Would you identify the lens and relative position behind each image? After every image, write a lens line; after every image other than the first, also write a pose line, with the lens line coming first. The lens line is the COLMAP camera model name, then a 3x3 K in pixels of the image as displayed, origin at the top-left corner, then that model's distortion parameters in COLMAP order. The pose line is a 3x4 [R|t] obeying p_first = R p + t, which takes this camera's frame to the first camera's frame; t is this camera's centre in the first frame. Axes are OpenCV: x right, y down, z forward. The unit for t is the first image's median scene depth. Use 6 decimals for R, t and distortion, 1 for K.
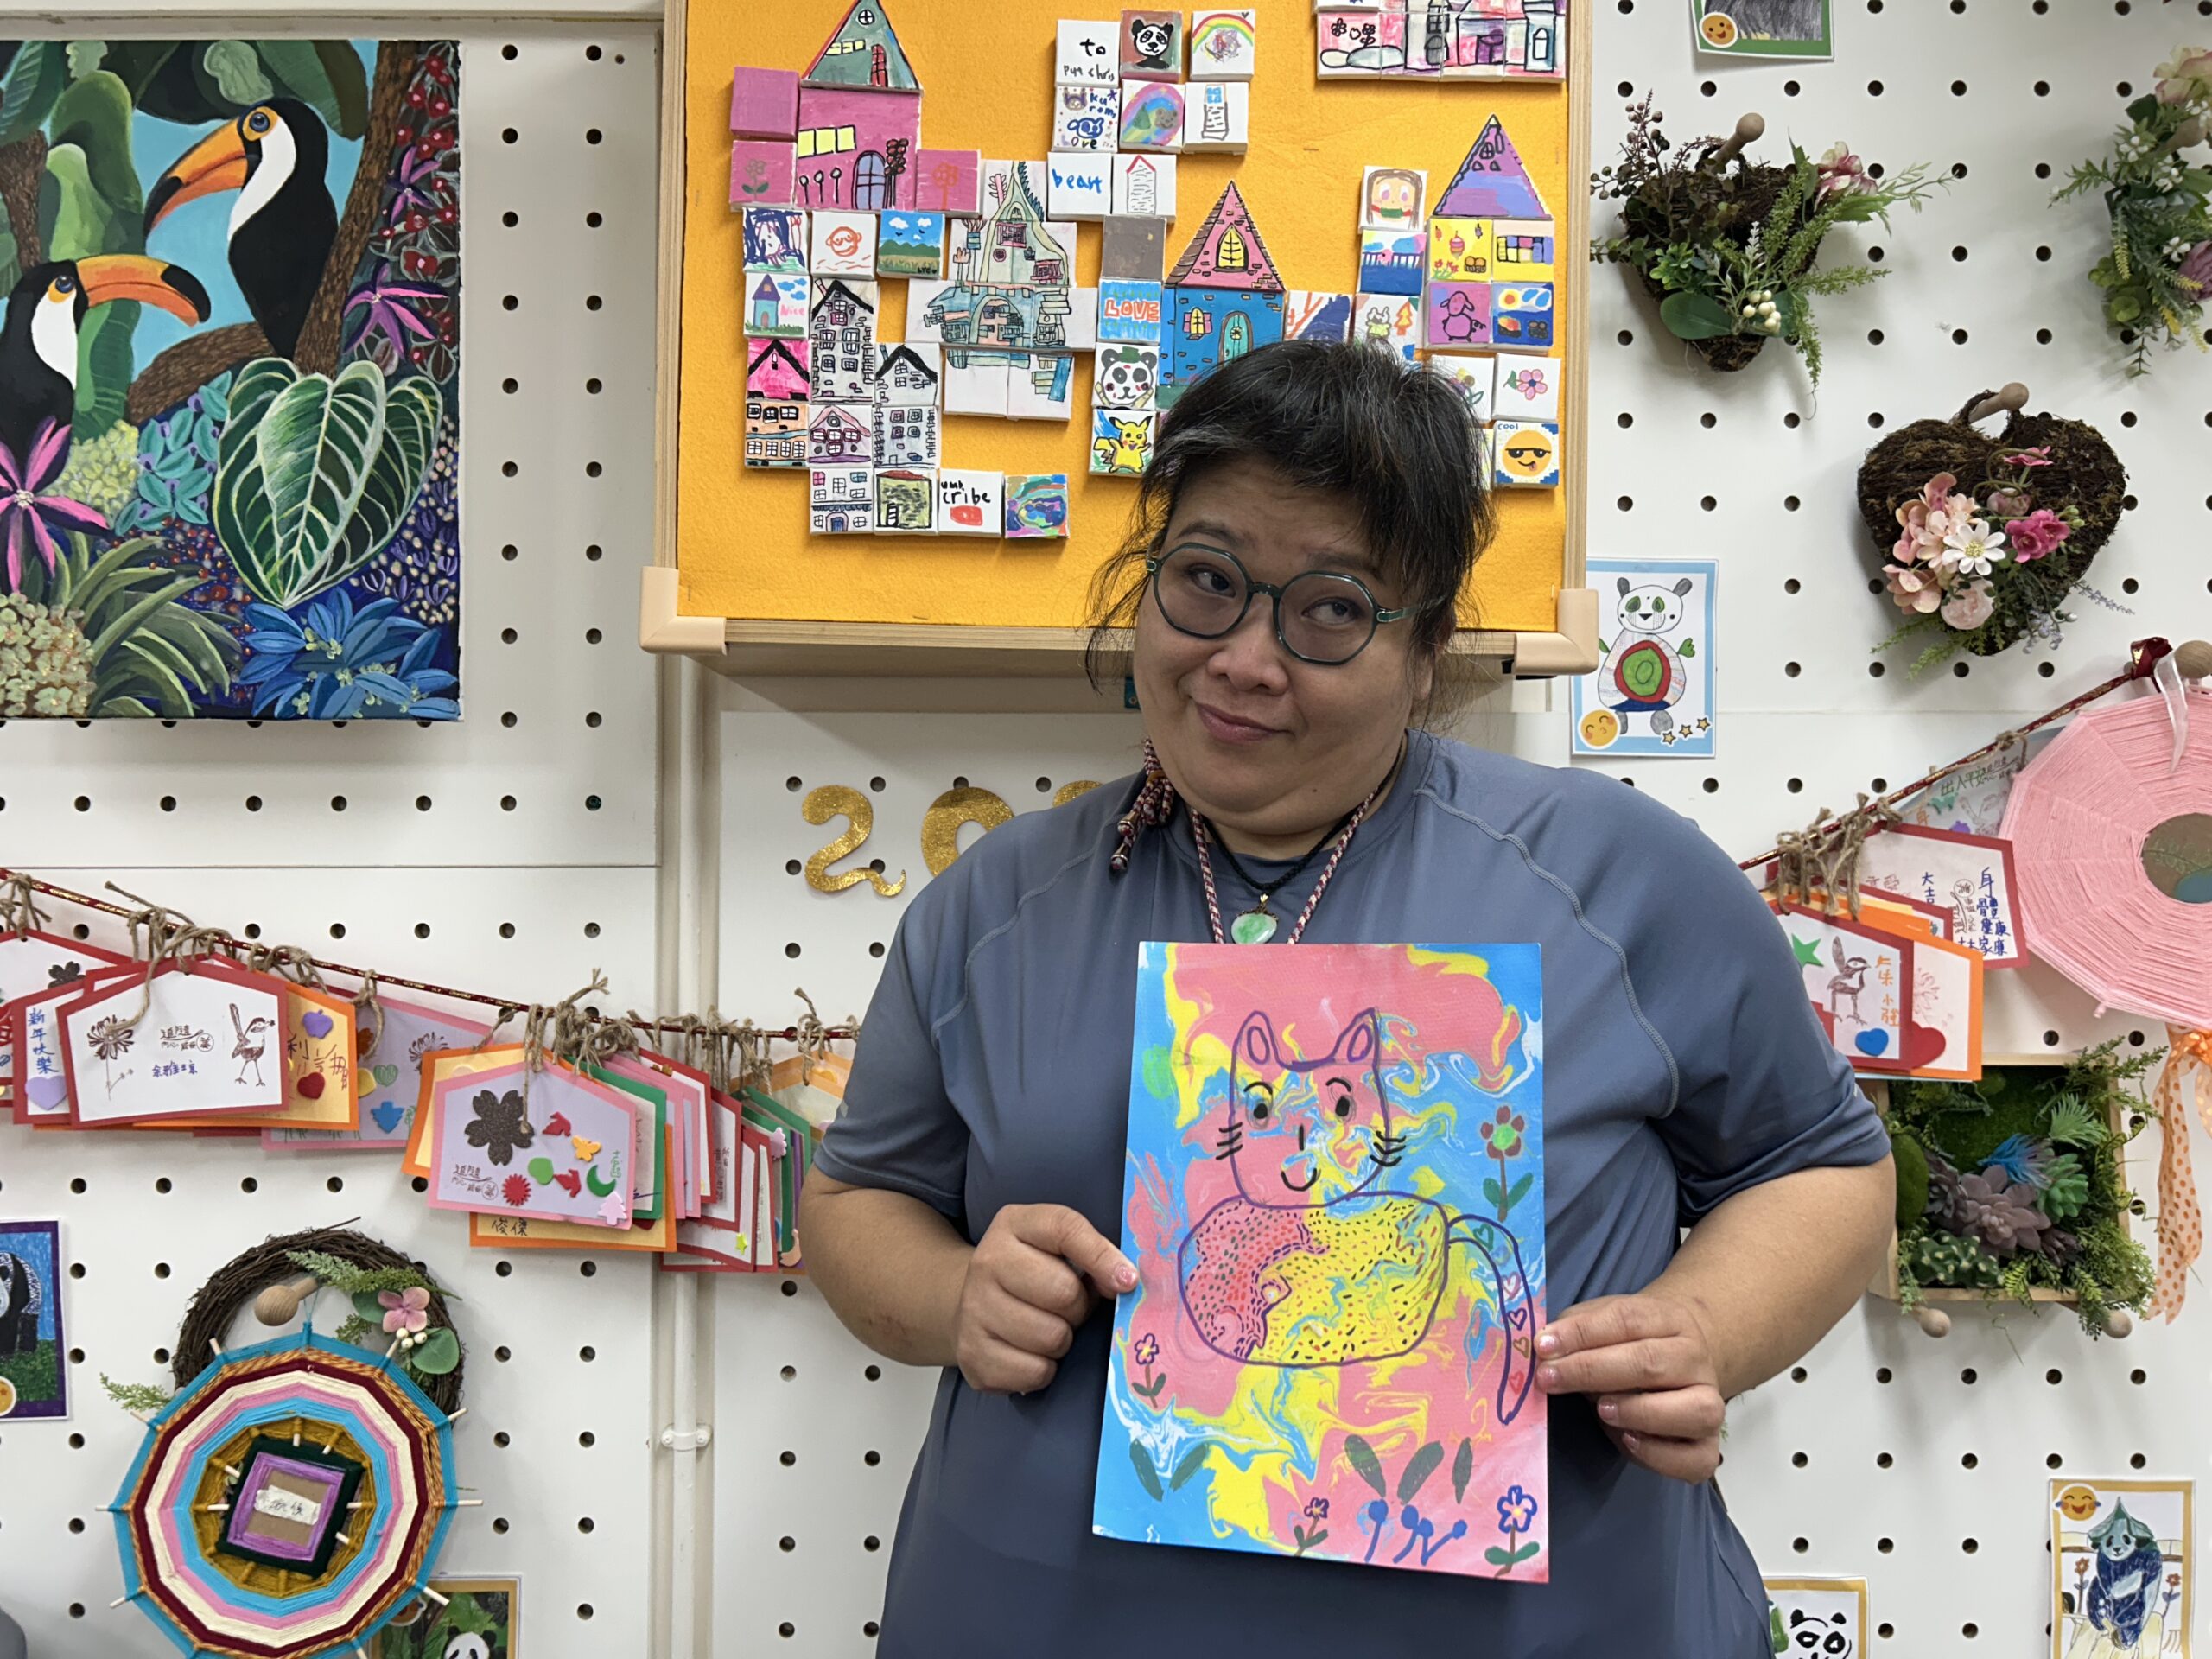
lens RADIAL K [[1708.6, 0, 1109.8], [0, 1708.6, 818.8], [0, 0, 1]] dist [0.055971, -0.068327]
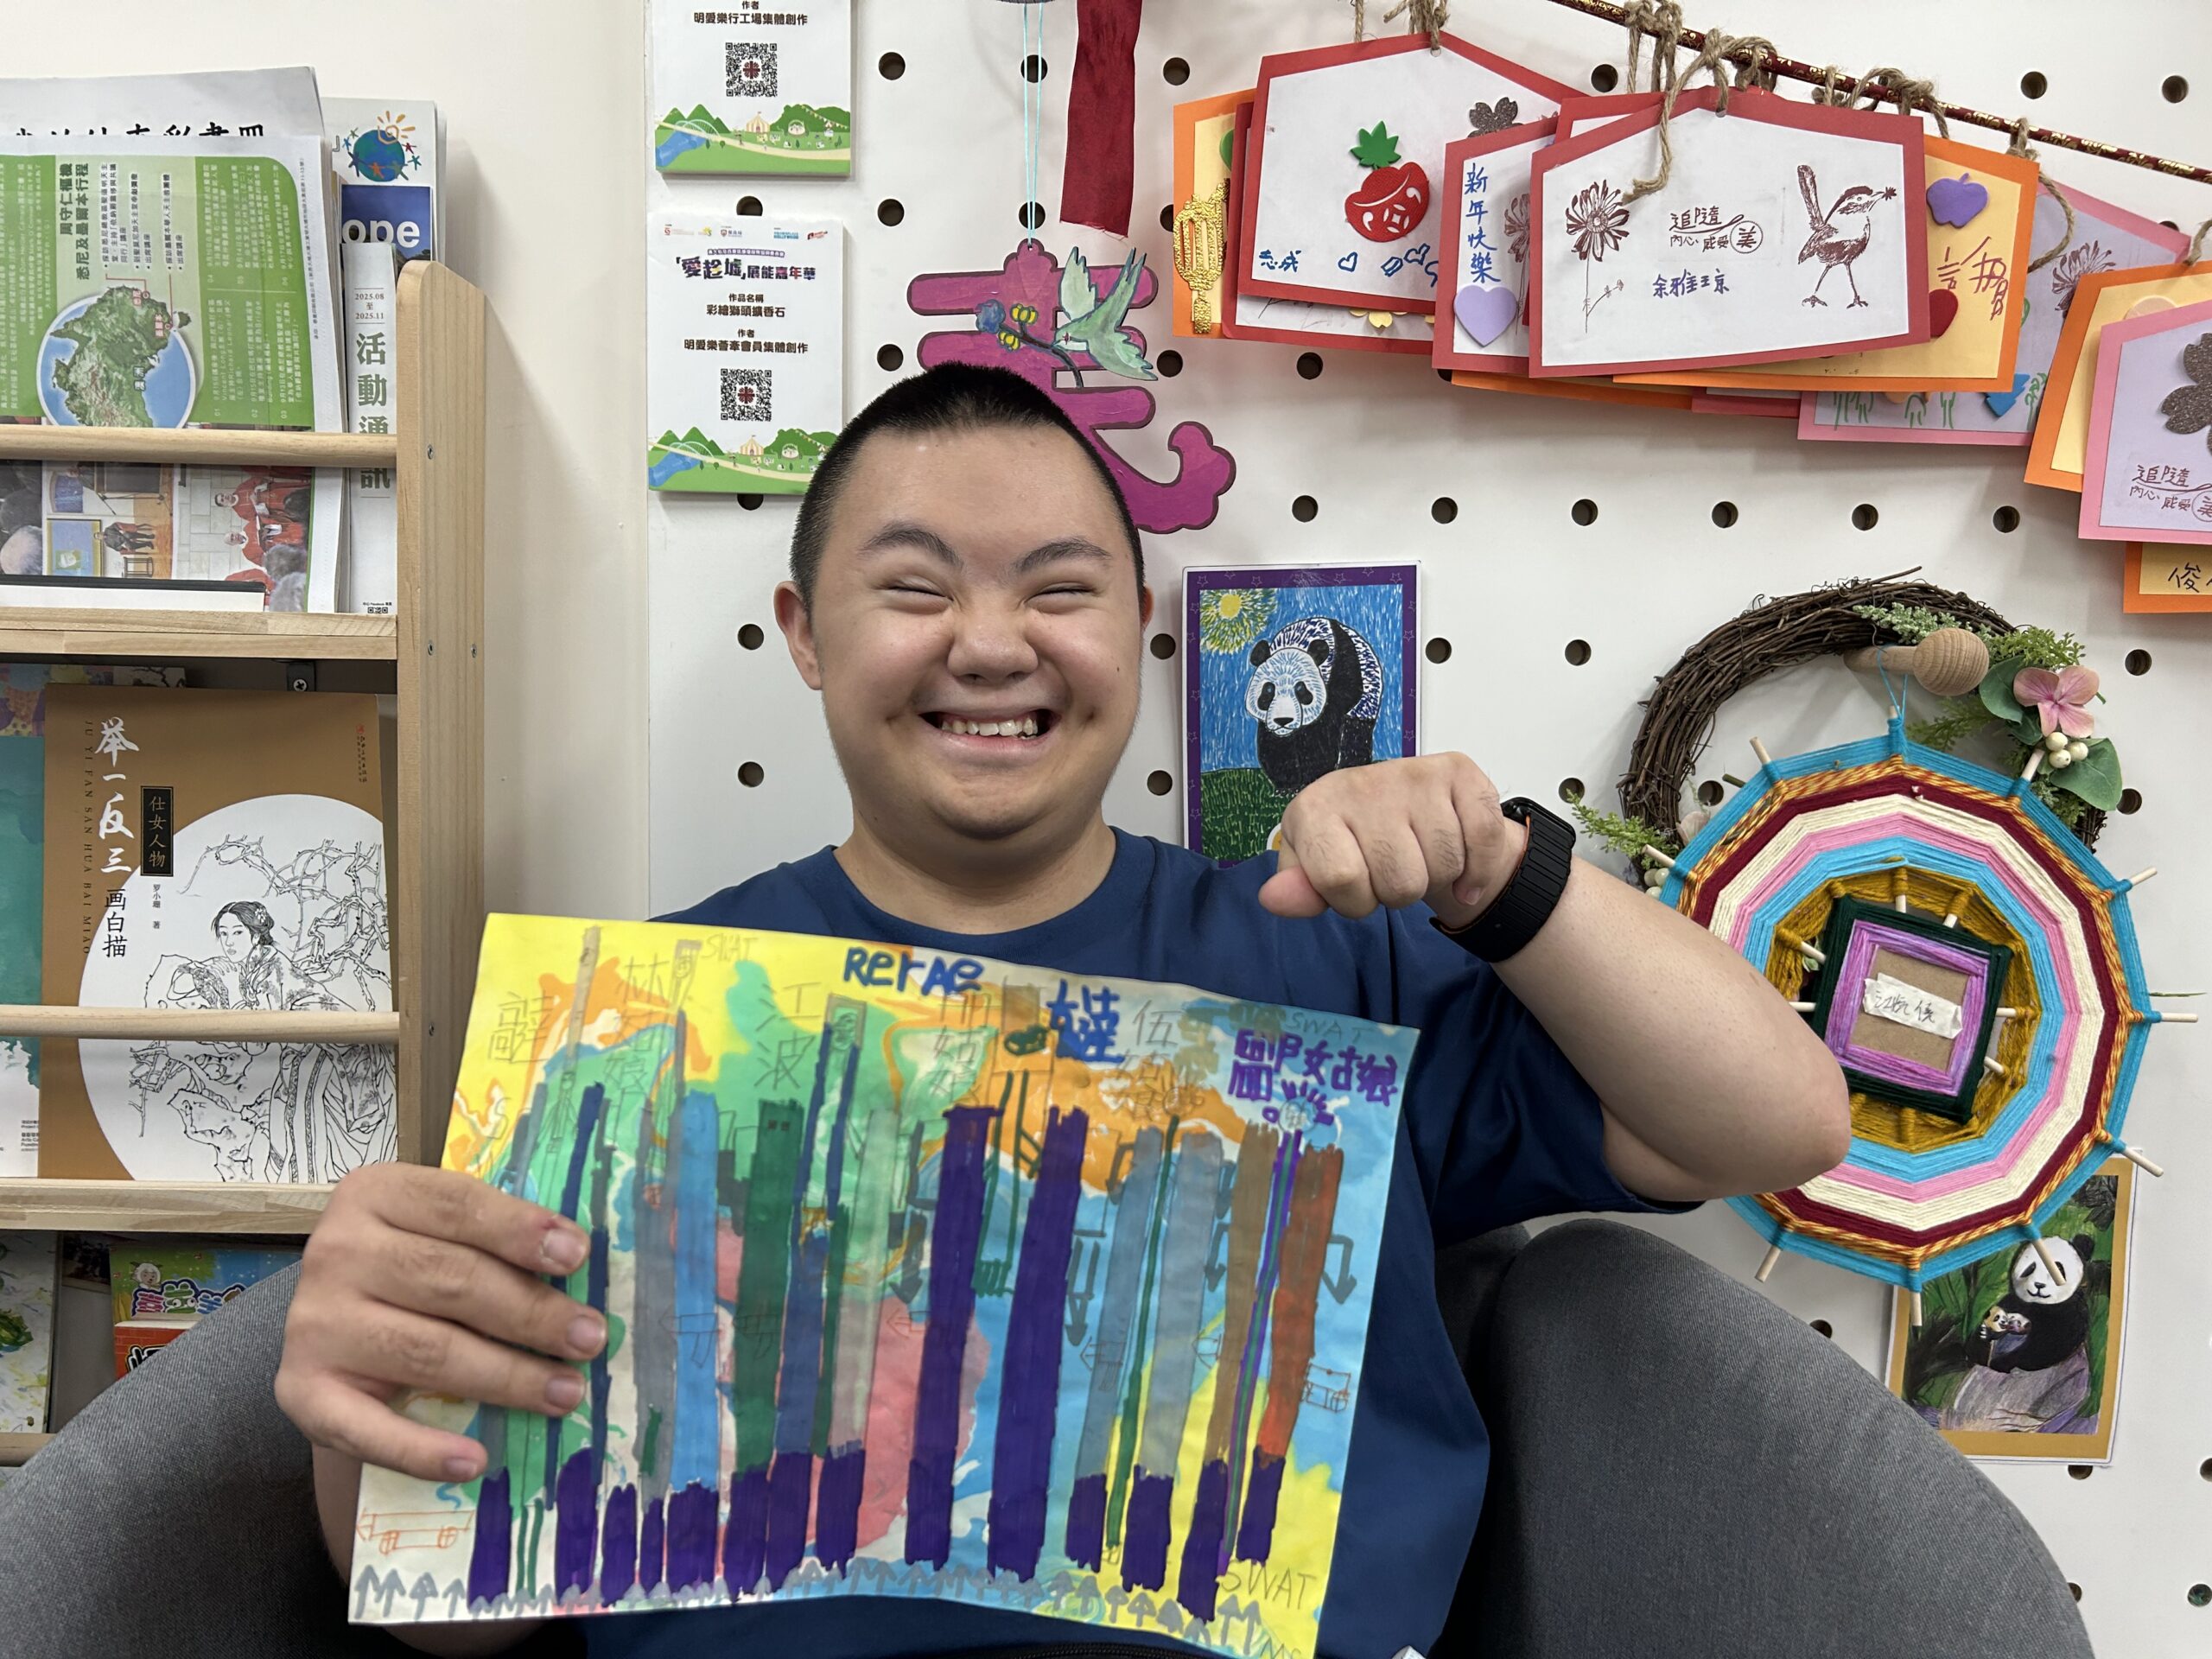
lens RADIAL K [[1702.3, 0, 1095.8], [0, 1702.3, 839.4], [0, 0, 1]] dist [0.036713, -0.044610]
pose [[0.999731, 0.021310, -0.009147, -0.754343], [-0.020244, 0.994367, 0.104042, 0.283721], [0.011313, -0.103829, 0.994531, 0.411945]]
